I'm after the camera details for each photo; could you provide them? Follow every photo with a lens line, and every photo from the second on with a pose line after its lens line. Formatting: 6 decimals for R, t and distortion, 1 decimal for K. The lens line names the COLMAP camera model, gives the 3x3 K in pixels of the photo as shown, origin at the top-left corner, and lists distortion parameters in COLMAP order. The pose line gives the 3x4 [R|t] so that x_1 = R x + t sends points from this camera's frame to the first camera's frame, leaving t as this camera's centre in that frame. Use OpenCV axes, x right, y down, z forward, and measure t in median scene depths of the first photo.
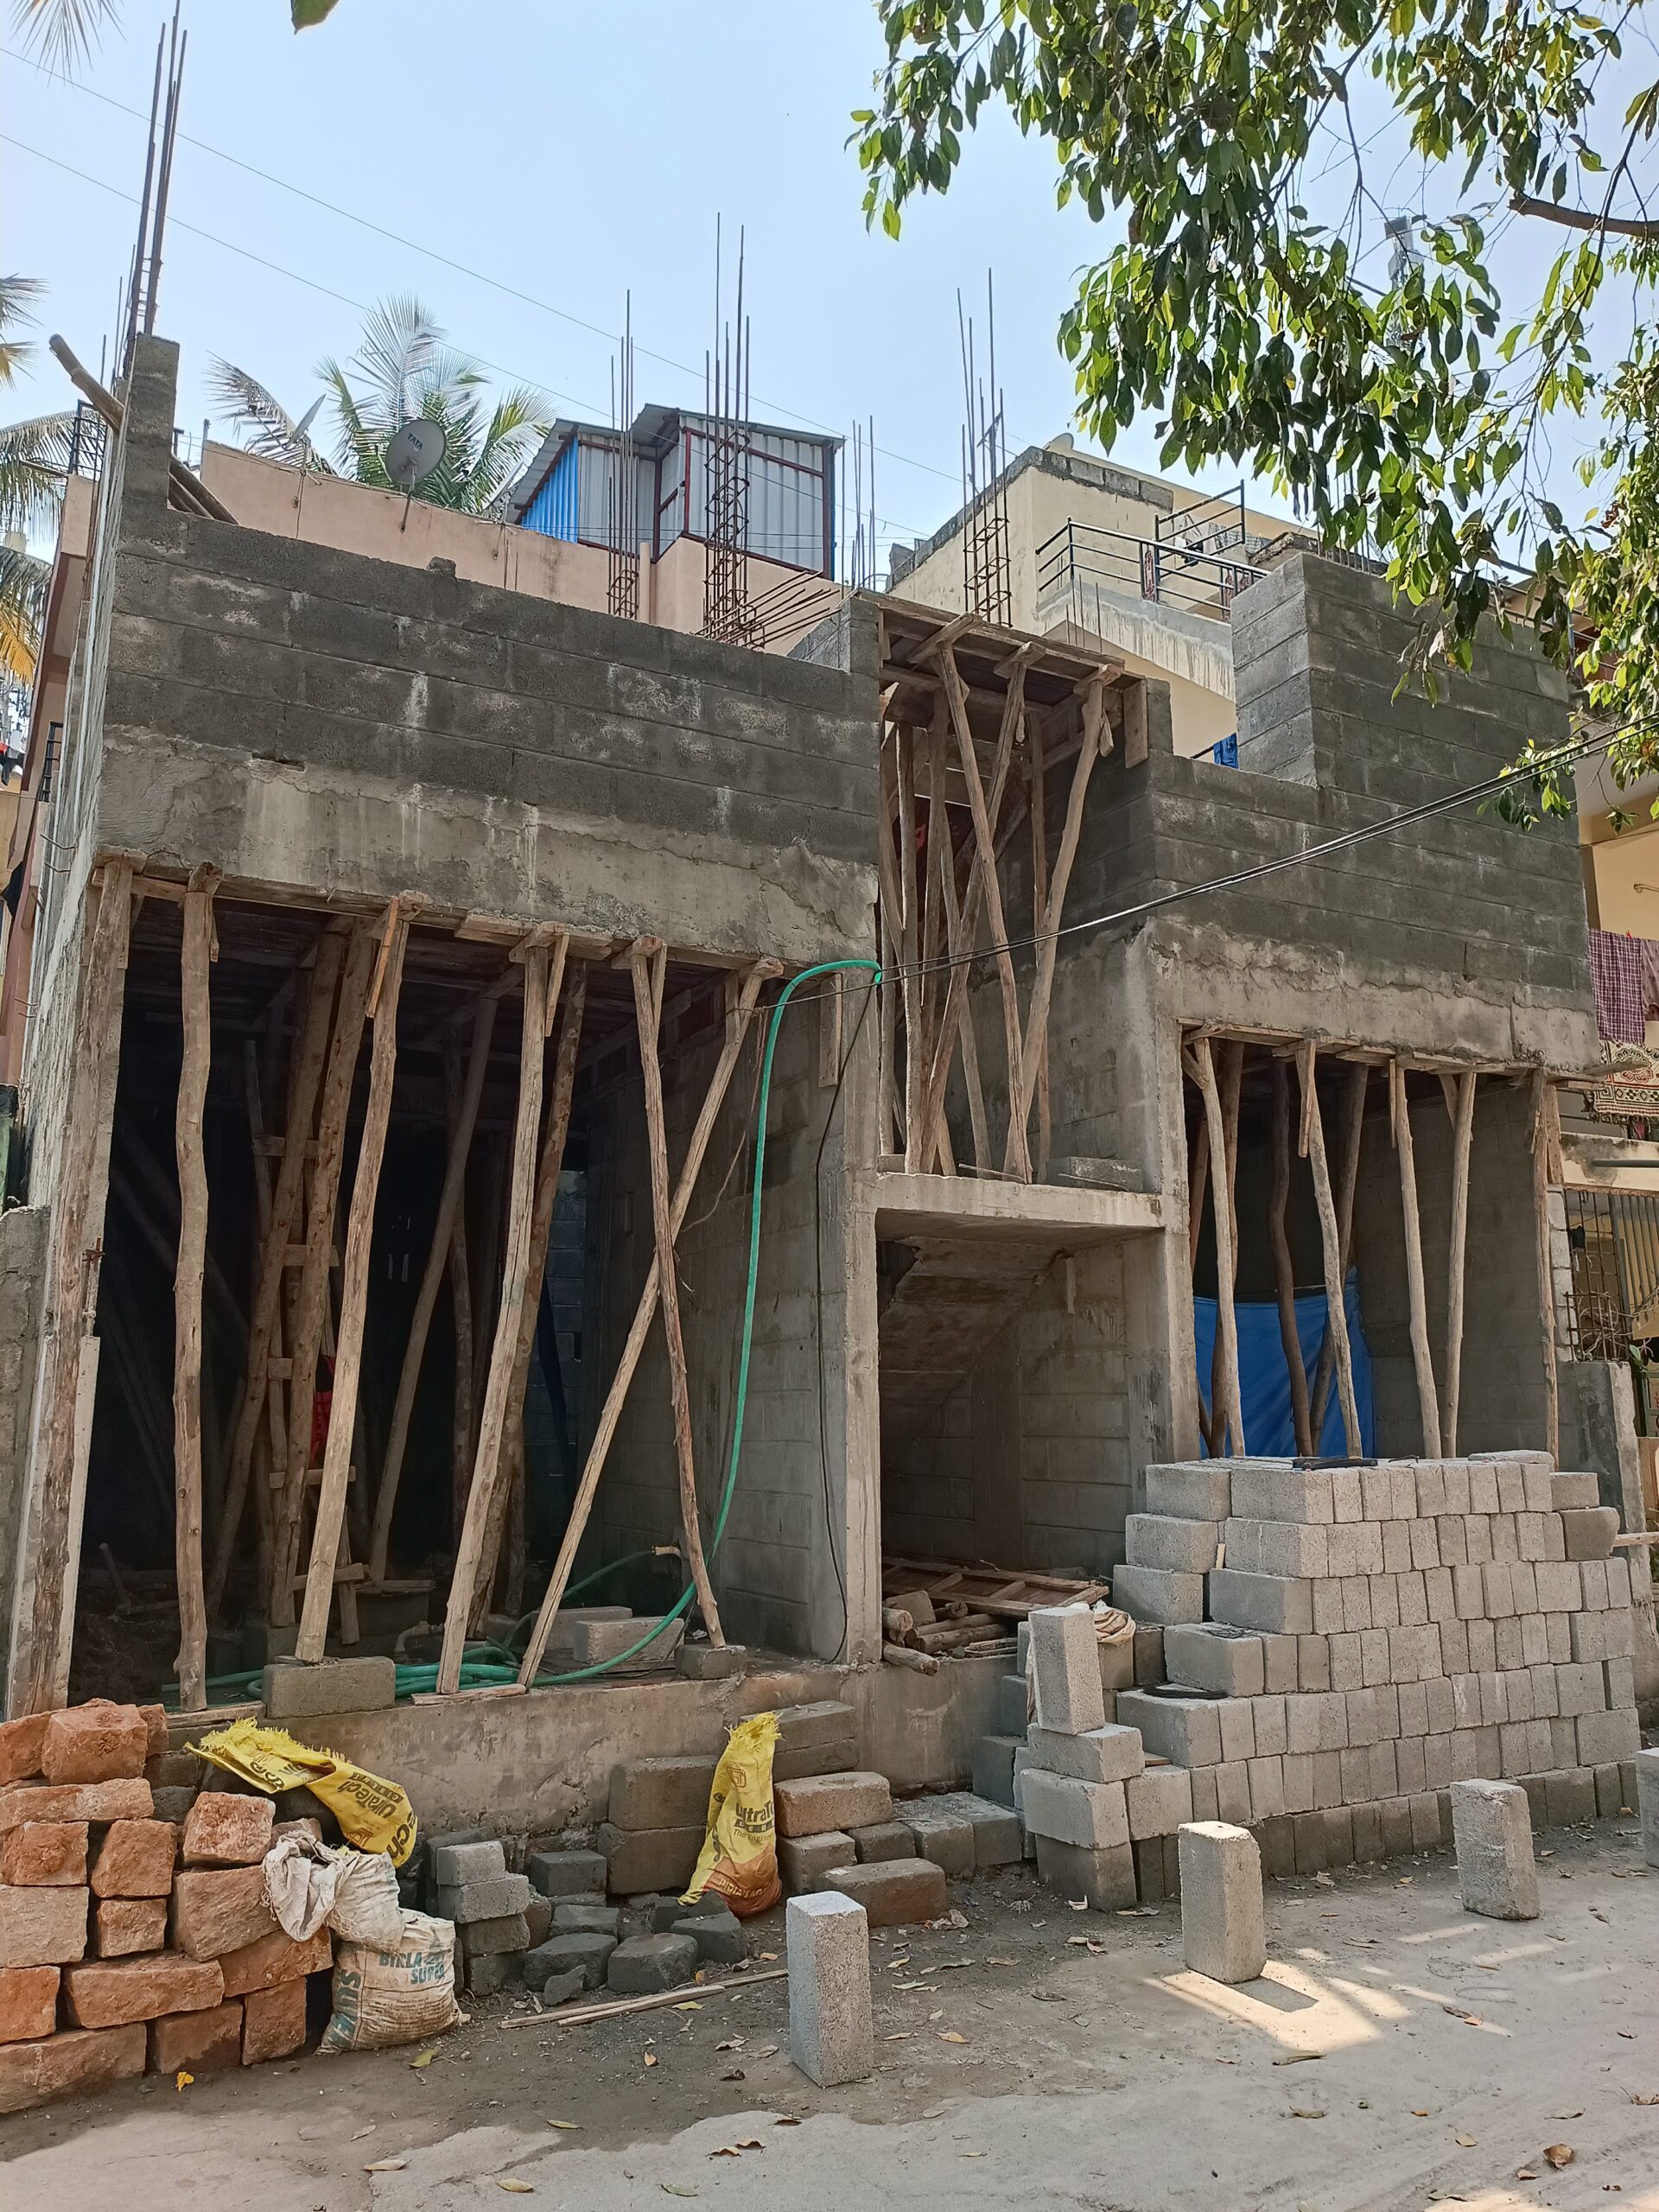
lens RADIAL K [[1592.9, 0, 829.5], [0, 1592.9, 1106.0], [0, 0, 1]] dist [0.029156, -0.010461]
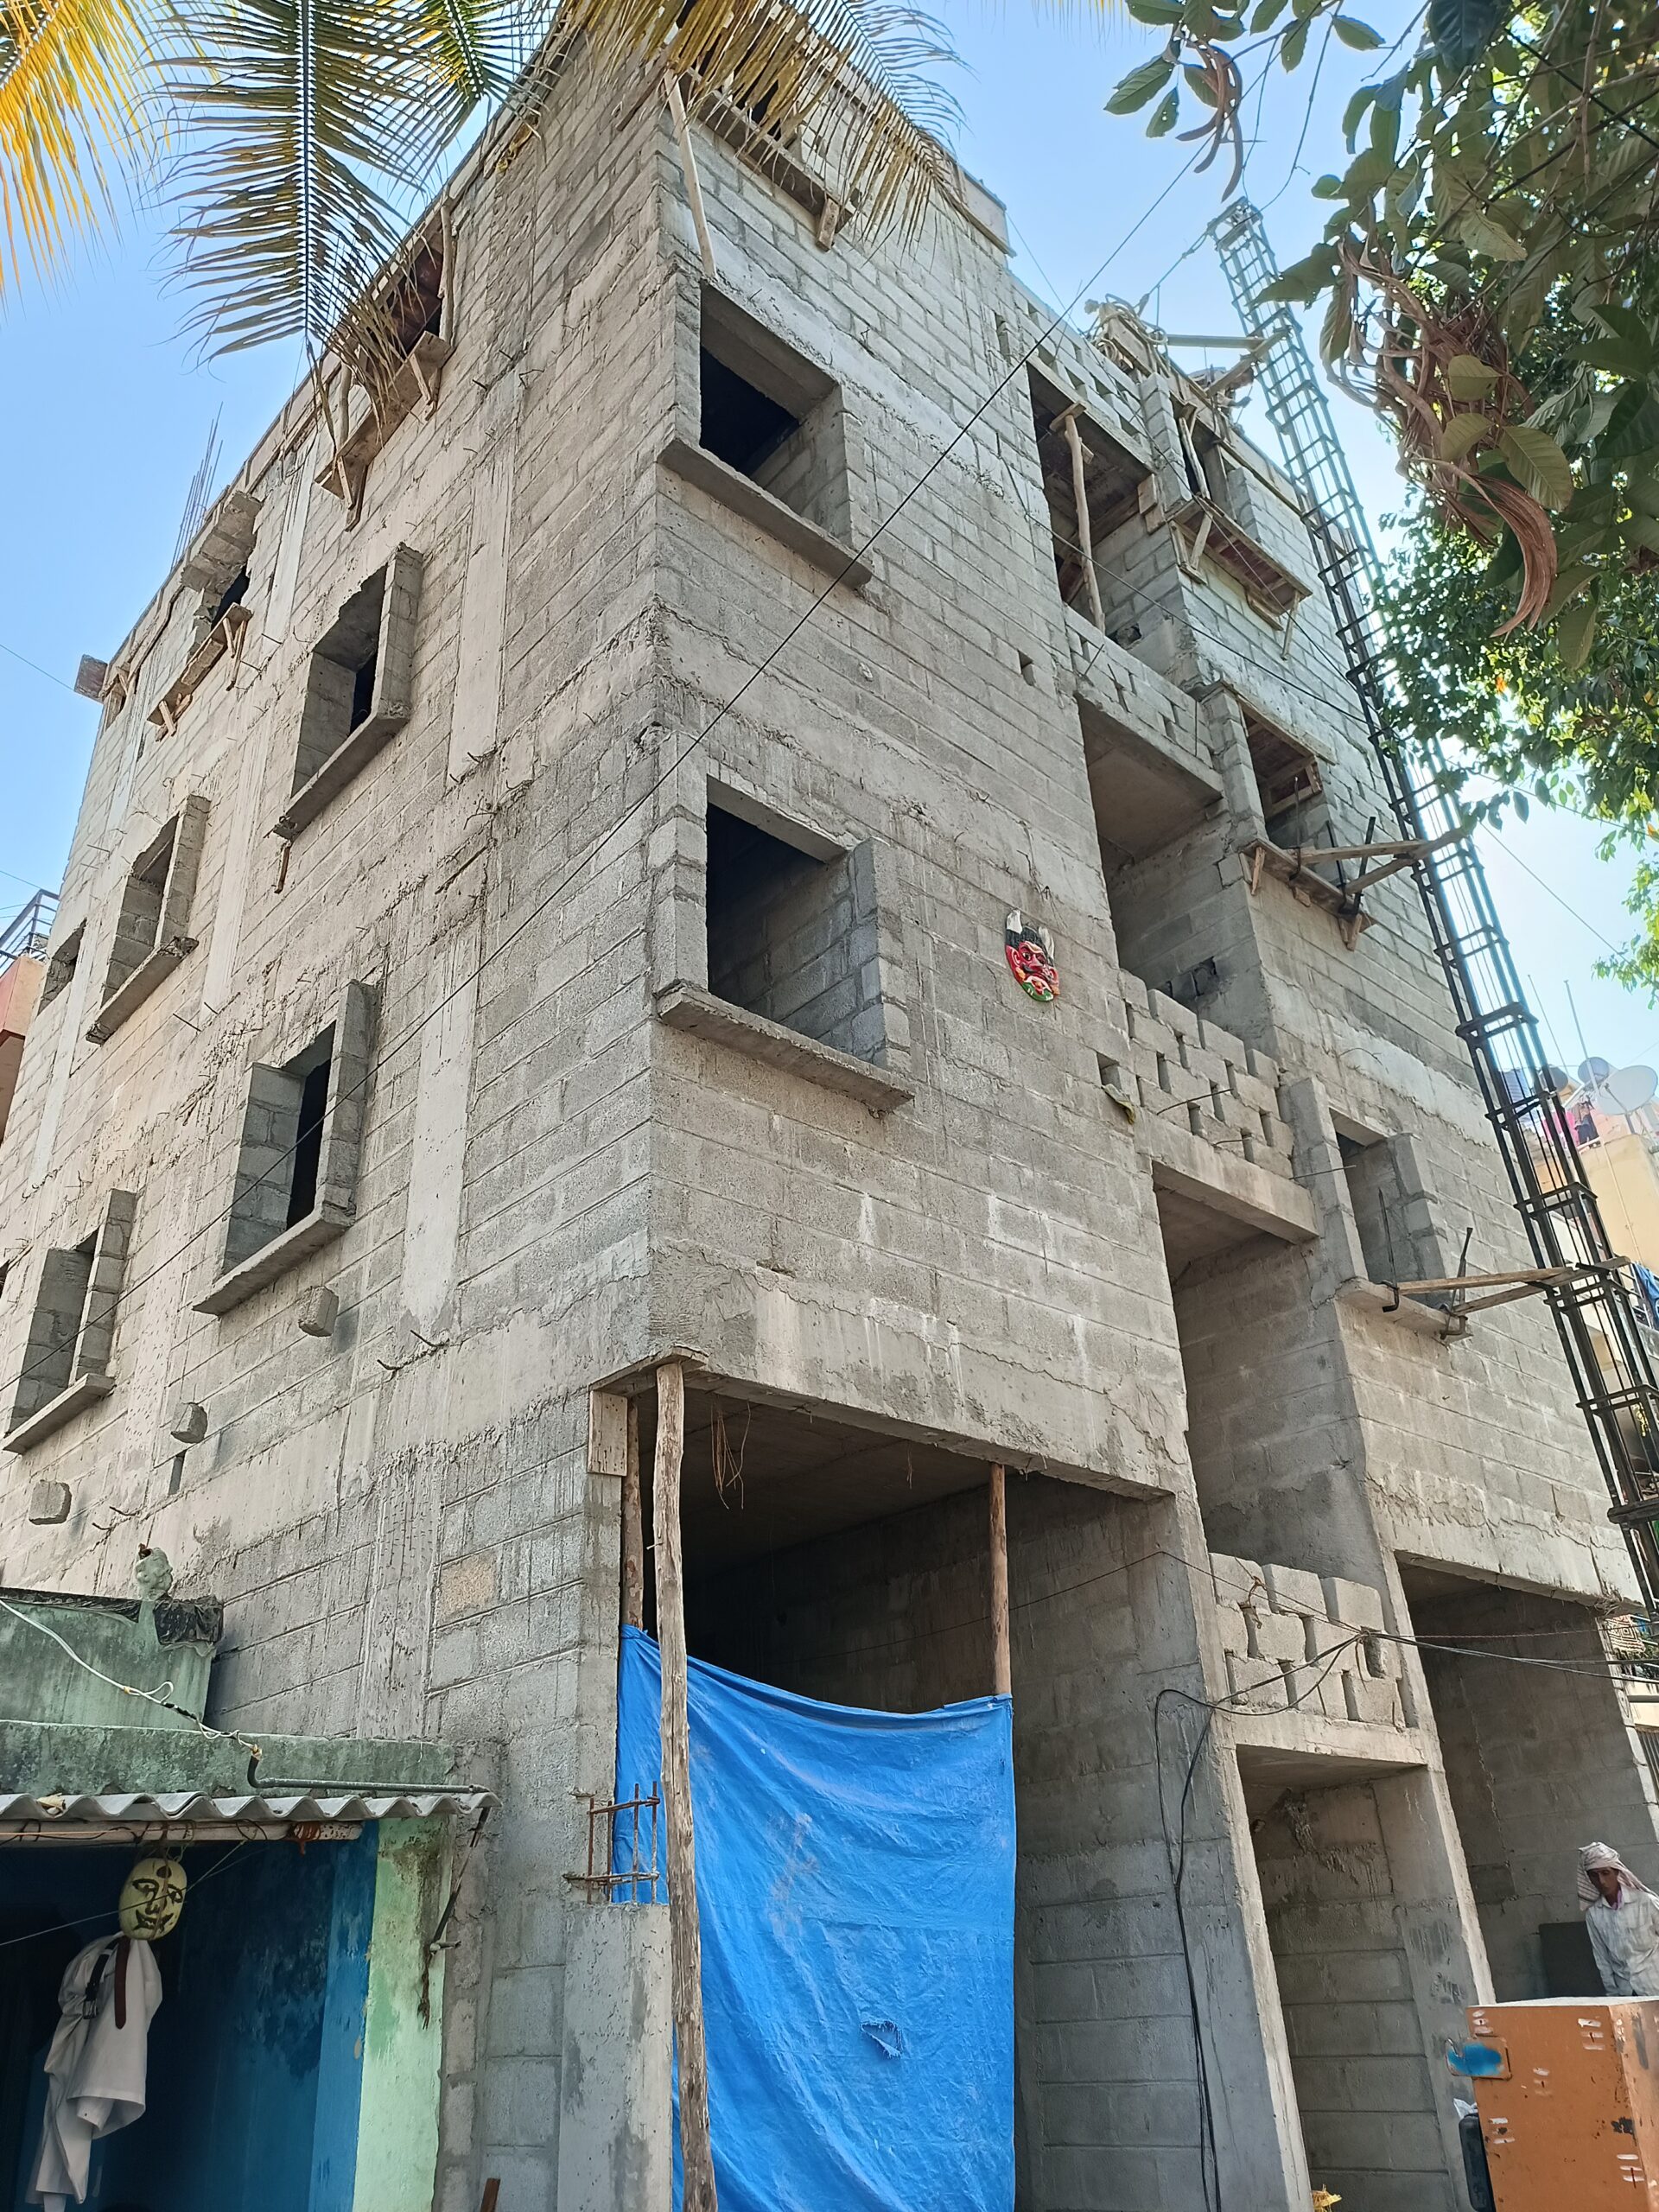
lens RADIAL K [[1592.9, 0, 829.5], [0, 1592.9, 1106.0], [0, 0, 1]] dist [0.029156, -0.010461]
pose [[0.966187, 0.083283, 0.244020, -0.493626], [-0.001377, 0.948052, -0.318112, 0.005036], [-0.257837, 0.307019, 0.916111, 0.033365]]
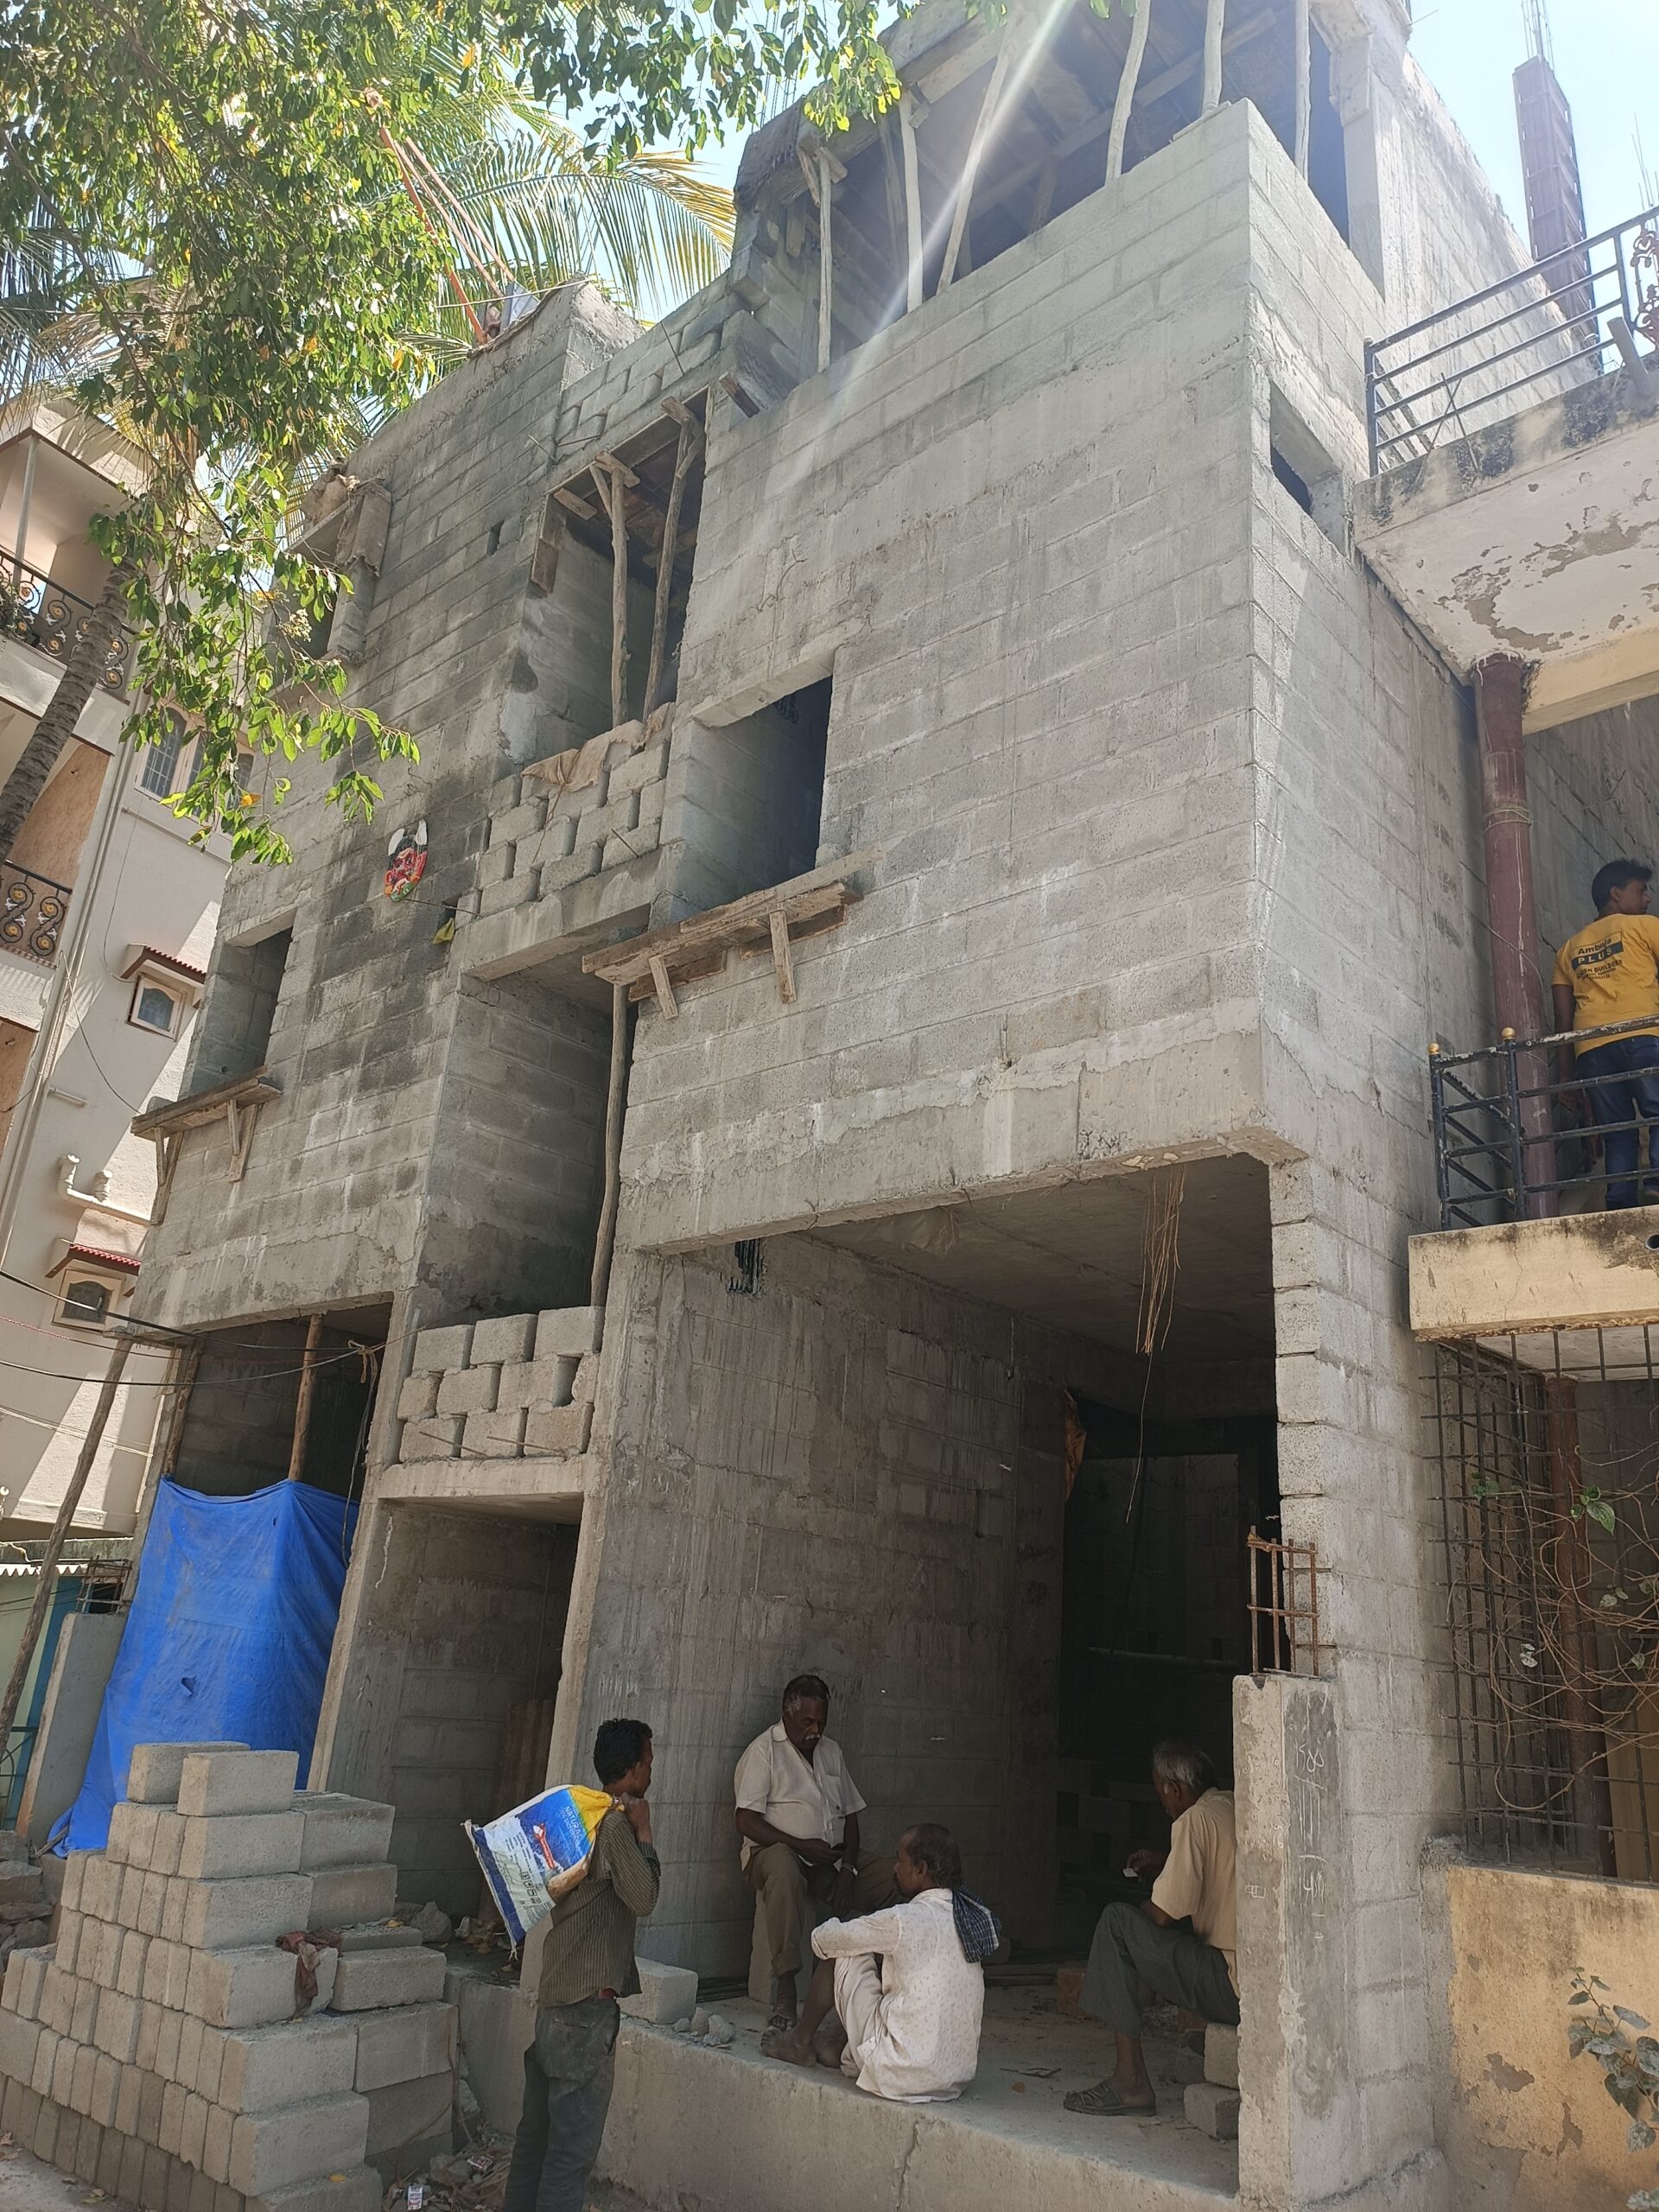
lens RADIAL K [[1592.9, 0, 829.5], [0, 1592.9, 1106.0], [0, 0, 1]] dist [0.029156, -0.010461]
pose [[0.347967, -0.296116, -0.889513, 1.240902], [0.102122, 0.955134, -0.278012, 0.147160], [0.931928, 0.005900, 0.362595, 0.893459]]
